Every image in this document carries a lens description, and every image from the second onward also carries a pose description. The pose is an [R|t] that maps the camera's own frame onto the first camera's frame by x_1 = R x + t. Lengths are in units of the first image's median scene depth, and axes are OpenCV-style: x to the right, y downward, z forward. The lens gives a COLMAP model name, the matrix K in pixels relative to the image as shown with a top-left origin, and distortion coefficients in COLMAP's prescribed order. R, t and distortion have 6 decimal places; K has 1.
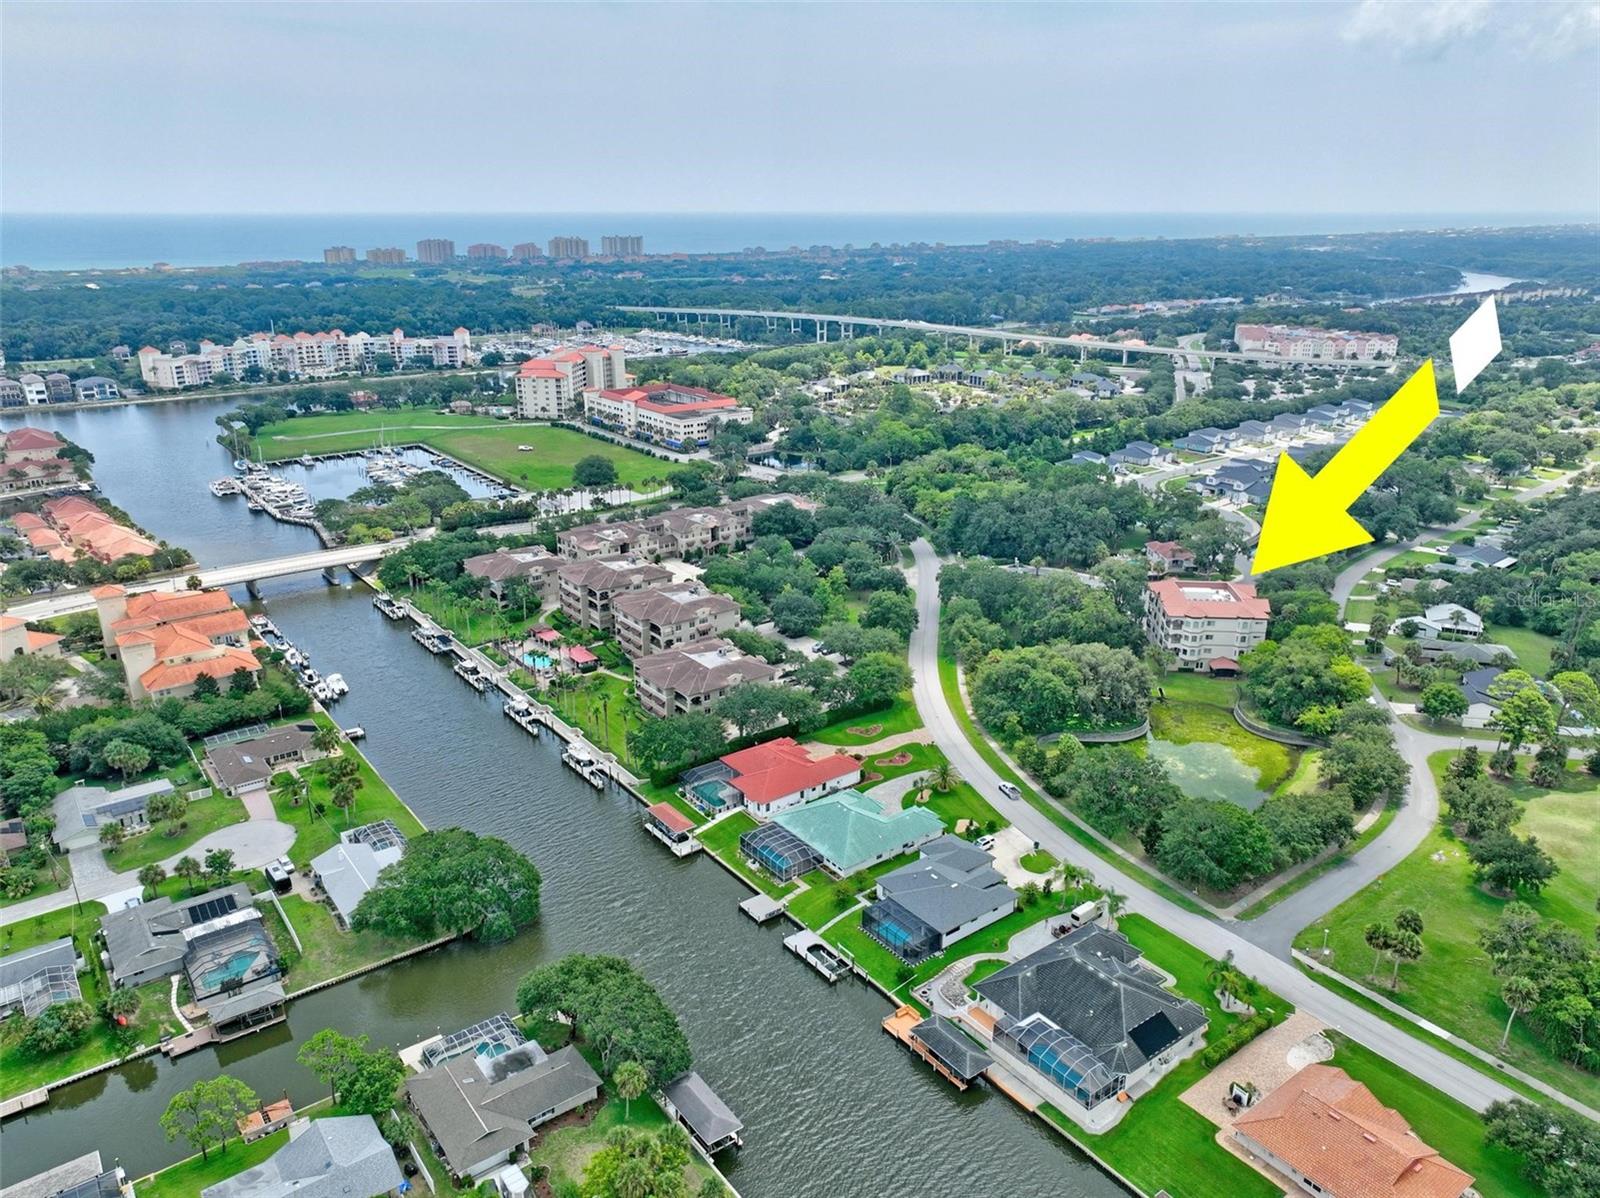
lens RADIAL K [[1147.5, 0, 800.0], [0, 1147.5, 599.0], [0, 0, 1]] dist [-0.000962, 0.023417]
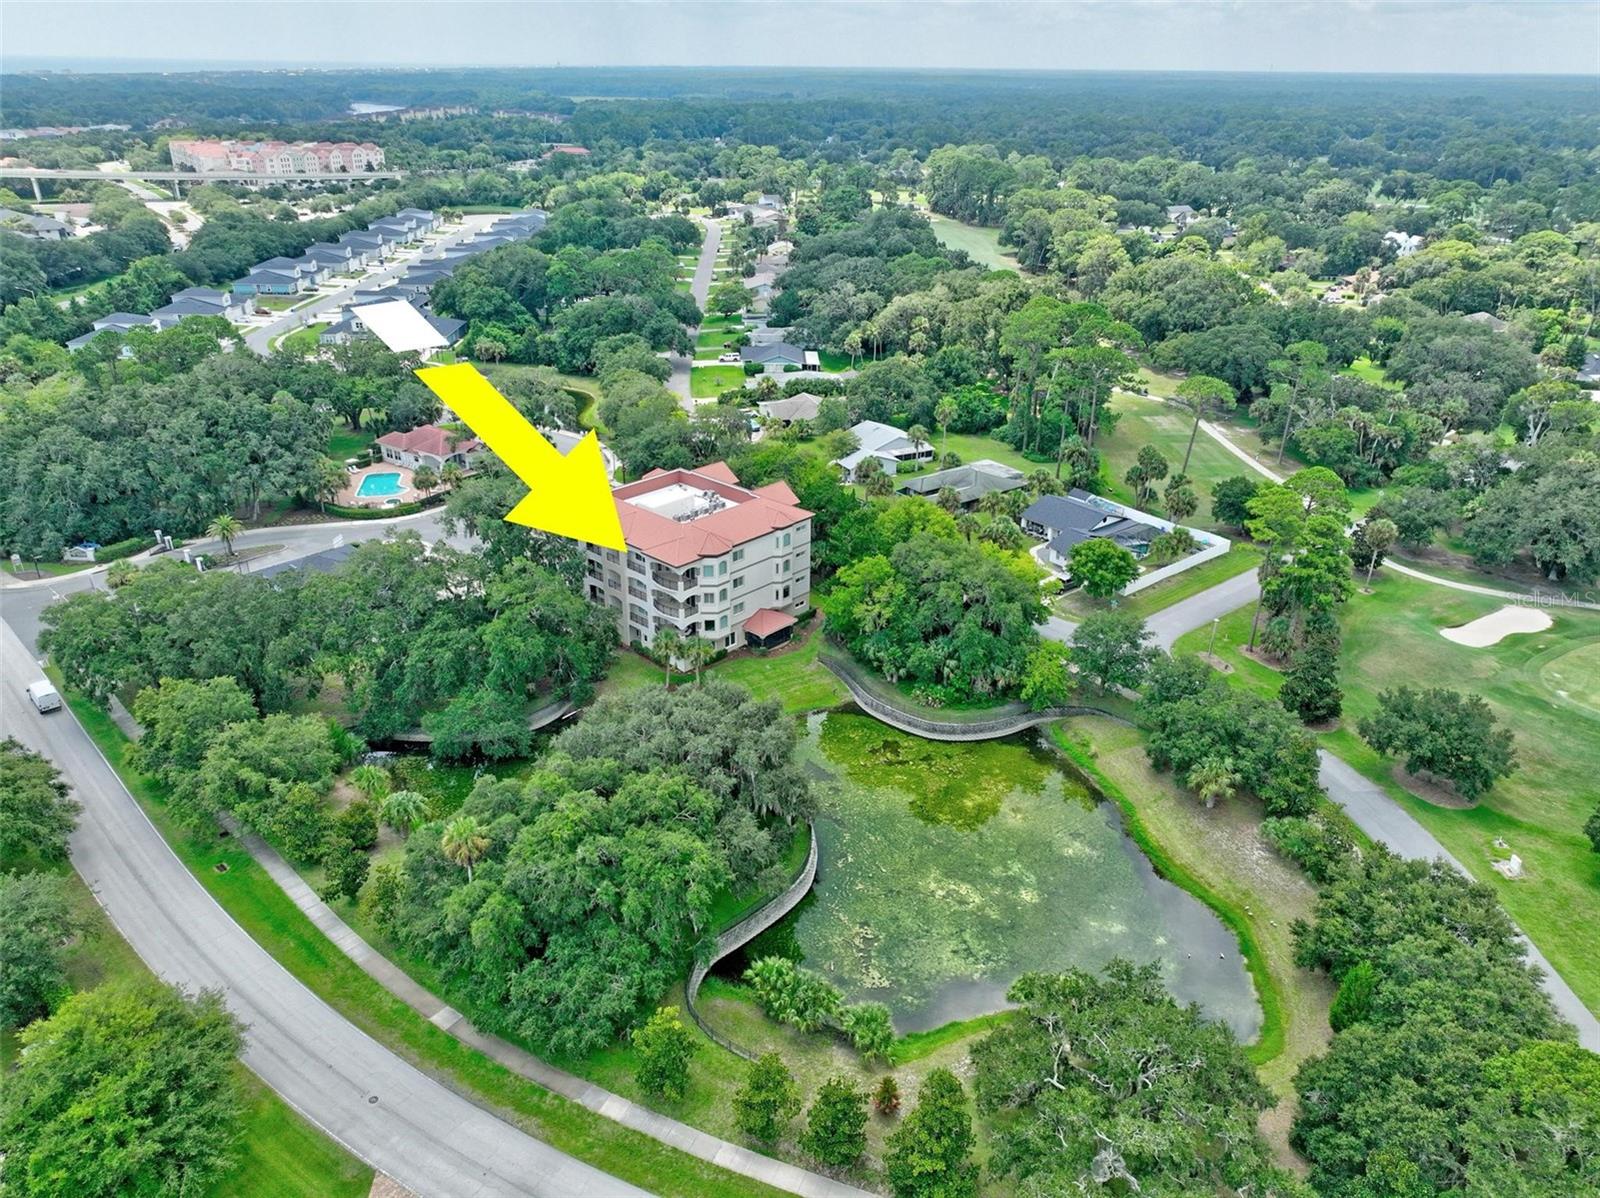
lens RADIAL K [[1147.5, 0, 800.0], [0, 1147.5, 599.0], [0, 0, 1]] dist [-0.000962, 0.023417]
pose [[0.623083, -0.320121, 0.713646, 0.010056], [0.239802, 0.946654, 0.215270, -0.060188], [-0.744488, 0.037003, 0.666610, 0.625272]]
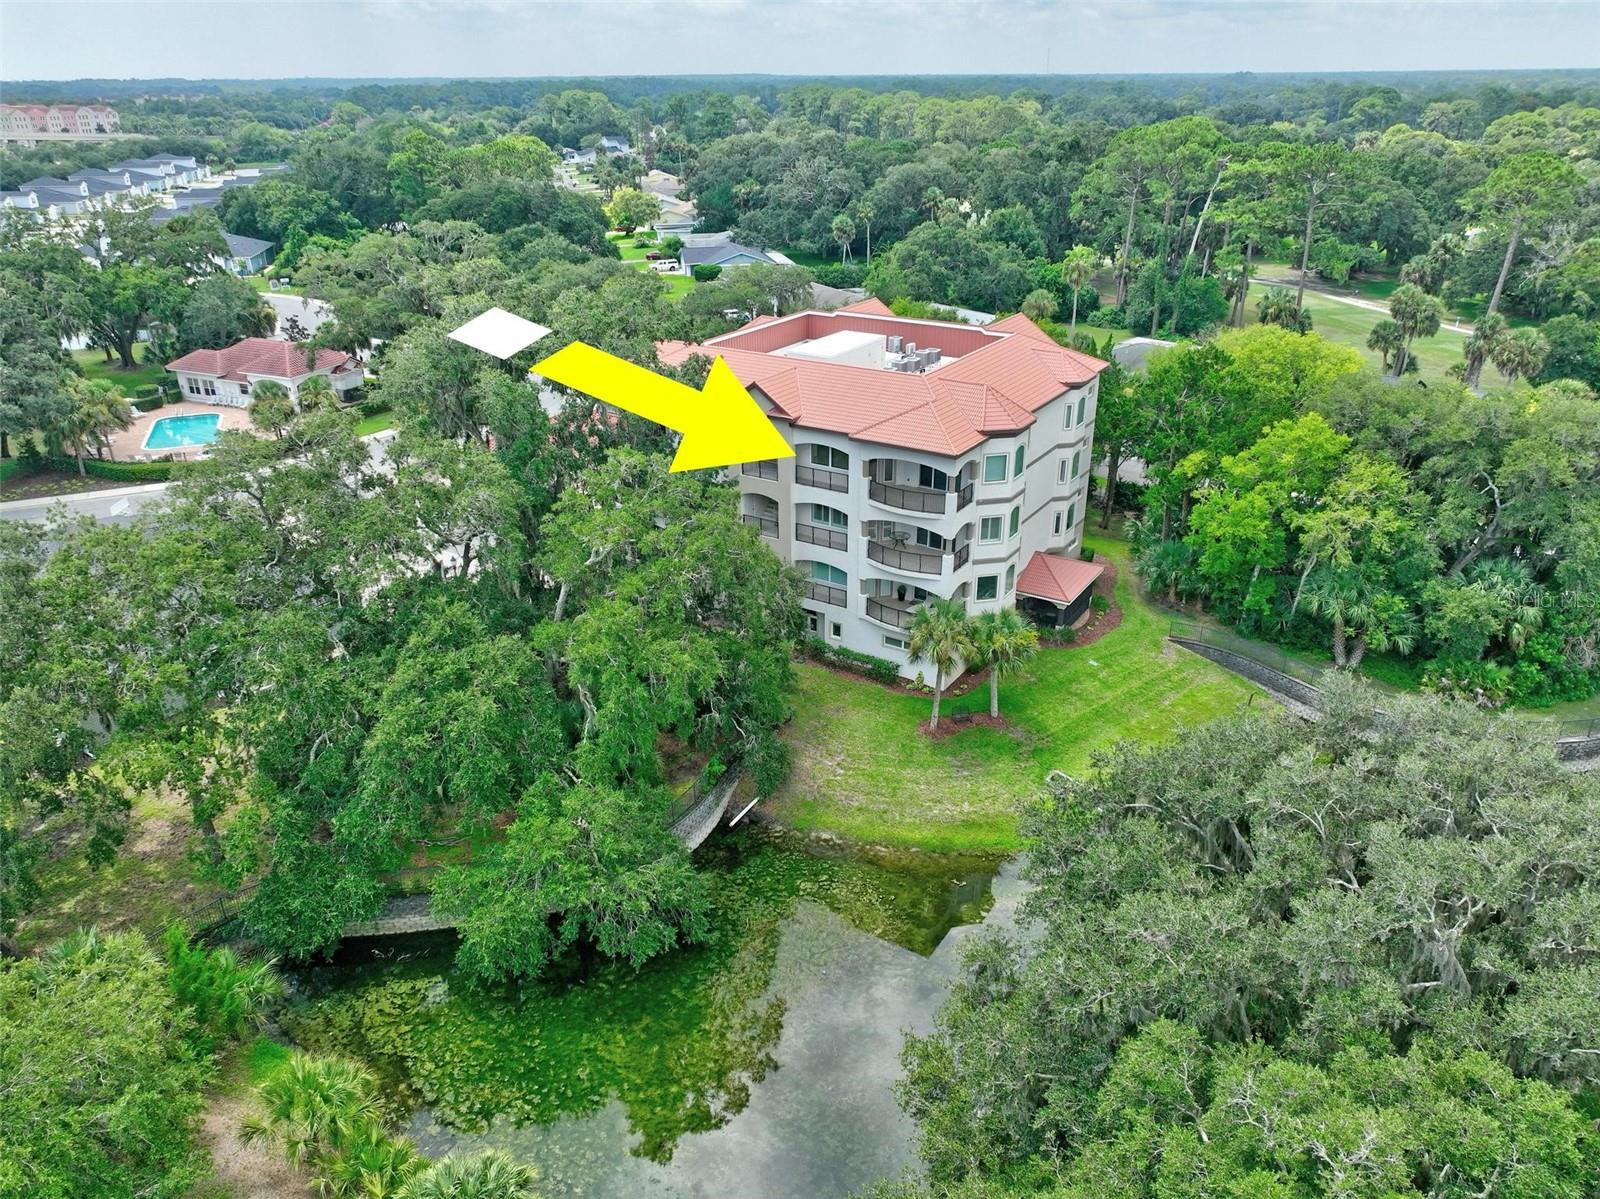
lens RADIAL K [[1147.5, 0, 800.0], [0, 1147.5, 599.5], [0, 0, 1]] dist [-0.000962, 0.023417]
pose [[0.467986, -0.365189, 0.804752, 0.119377], [0.289459, 0.923735, 0.250854, -0.022701], [-0.834987, 0.115547, 0.538002, 0.873654]]
